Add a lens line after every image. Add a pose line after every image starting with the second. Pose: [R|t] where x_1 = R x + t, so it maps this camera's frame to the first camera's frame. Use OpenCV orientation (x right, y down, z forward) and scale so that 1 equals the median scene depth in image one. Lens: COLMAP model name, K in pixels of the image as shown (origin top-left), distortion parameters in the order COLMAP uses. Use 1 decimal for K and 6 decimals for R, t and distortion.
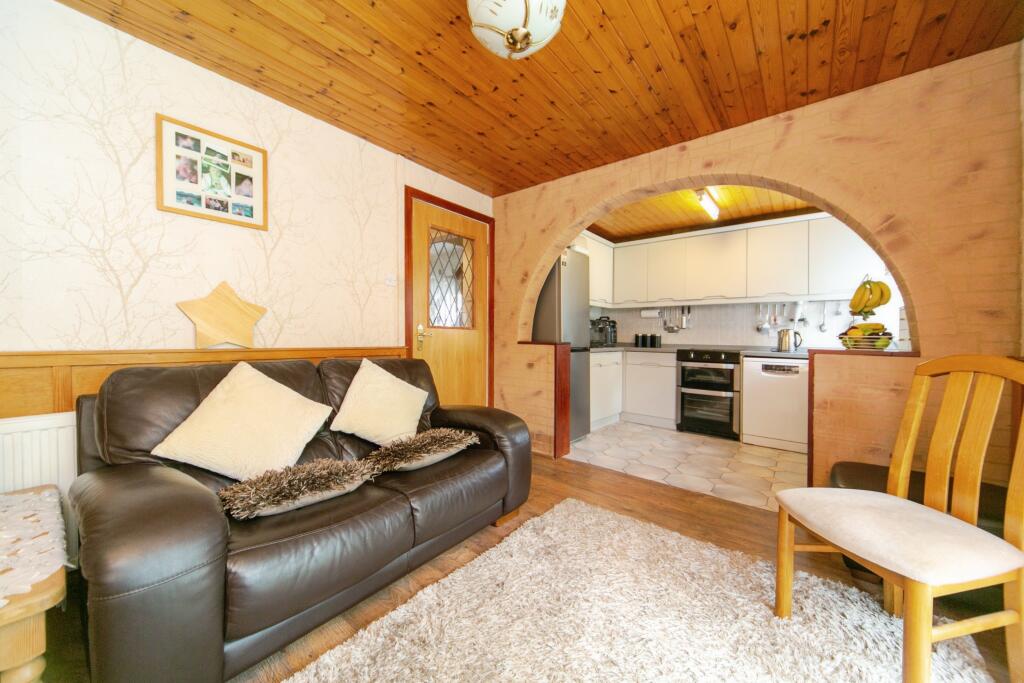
lens RADIAL K [[371.5, 0, 514.7], [0, 371.5, 337.9], [0, 0, 1]] dist [-0.001474, 0.000016]
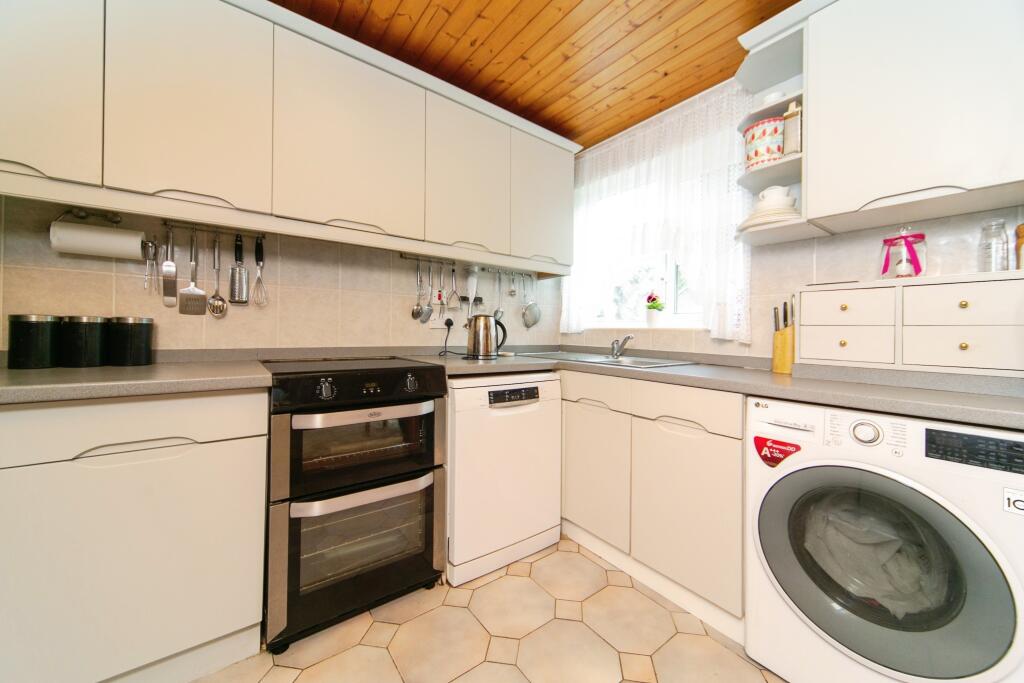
lens RADIAL K [[371.5, 0, 518.7], [0, 371.5, 331.4], [0, 0, 1]] dist [-0.001474, 0.000016]
pose [[0.260174, -0.011889, 0.965488, 0.217170], [-0.011023, 0.999822, 0.015282, -0.007971], [-0.965499, -0.014619, 0.259997, 0.752217]]
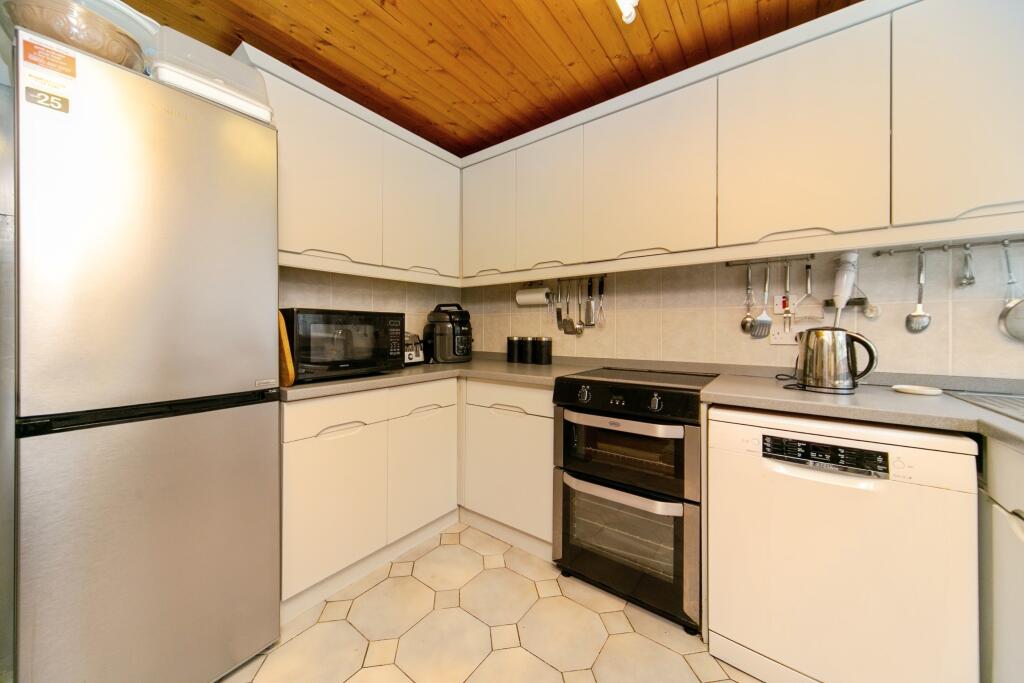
lens RADIAL K [[351.8, 0, 517.2], [0, 351.8, 335.4], [0, 0, 1]] dist [0.002269, 0.000062]
pose [[0.999199, -0.012393, 0.038054, 0.386143], [0.011963, 0.999862, 0.011496, -0.021469], [-0.038191, -0.011031, 0.999210, 0.616515]]
